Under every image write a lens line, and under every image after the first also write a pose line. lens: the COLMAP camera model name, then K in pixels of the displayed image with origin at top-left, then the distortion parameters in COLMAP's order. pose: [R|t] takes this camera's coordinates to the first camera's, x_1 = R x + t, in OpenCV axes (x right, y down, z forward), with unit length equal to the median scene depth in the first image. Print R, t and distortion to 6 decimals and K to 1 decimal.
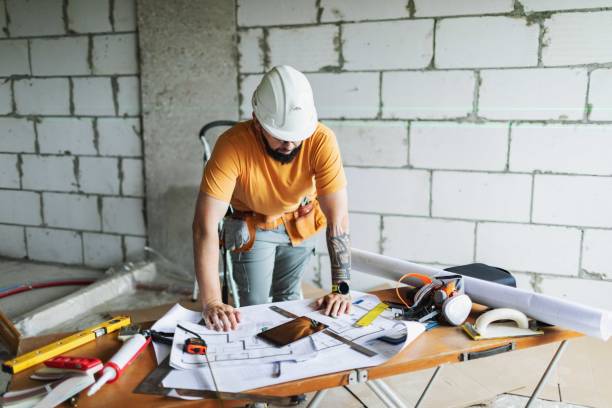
lens RADIAL K [[575.6, 0, 306.0], [0, 575.6, 204.0], [0, 0, 1]] dist [0.003749, -0.000057]
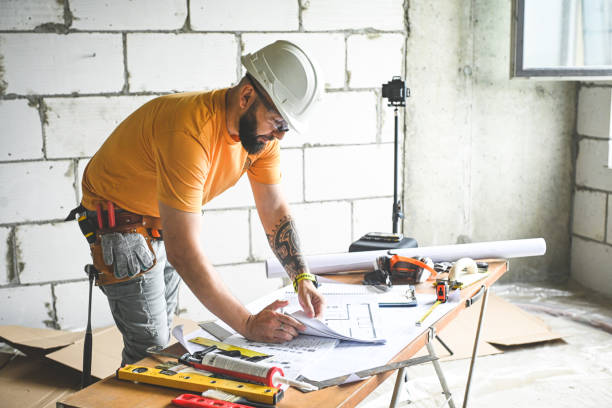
lens RADIAL K [[850.9, 0, 306.0], [0, 850.9, 204.0], [0, 0, 1]] dist [0.017654, 0.011314]
pose [[0.749310, -0.116543, 0.651884, -0.427978], [0.125420, 0.991551, 0.033104, -0.006967], [-0.650234, 0.056954, 0.757596, -0.018539]]
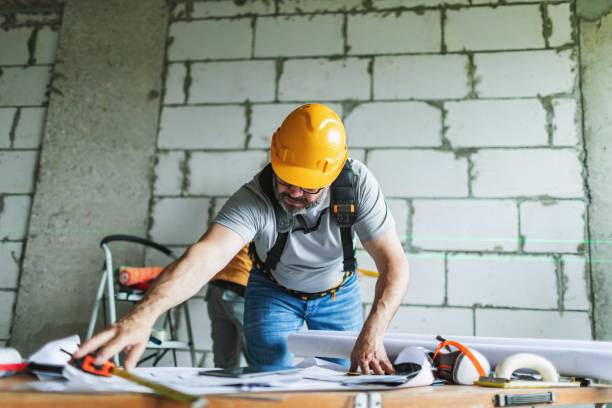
lens RADIAL K [[577.4, 0, 306.0], [0, 577.4, 204.0], [0, 0, 1]] dist [-0.000526, -0.002273]
pose [[0.978639, 0.091398, 0.184153, -0.046339], [-0.012461, 0.920467, -0.390621, 0.138099], [-0.205209, 0.379983, 0.901944, 0.137272]]
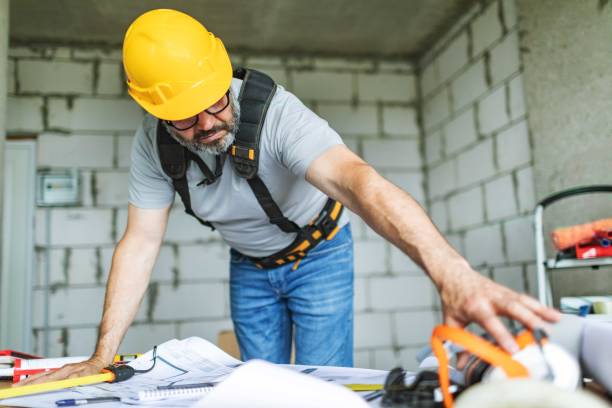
lens RADIAL K [[579.4, 0, 306.0], [0, 579.4, 204.0], [0, 0, 1]] dist [-0.001119, -0.002251]
pose [[0.532696, -0.148942, -0.833097, 0.250411], [-0.108481, 0.964254, -0.241754, 0.082483], [0.839325, 0.219157, 0.497498, 0.335560]]
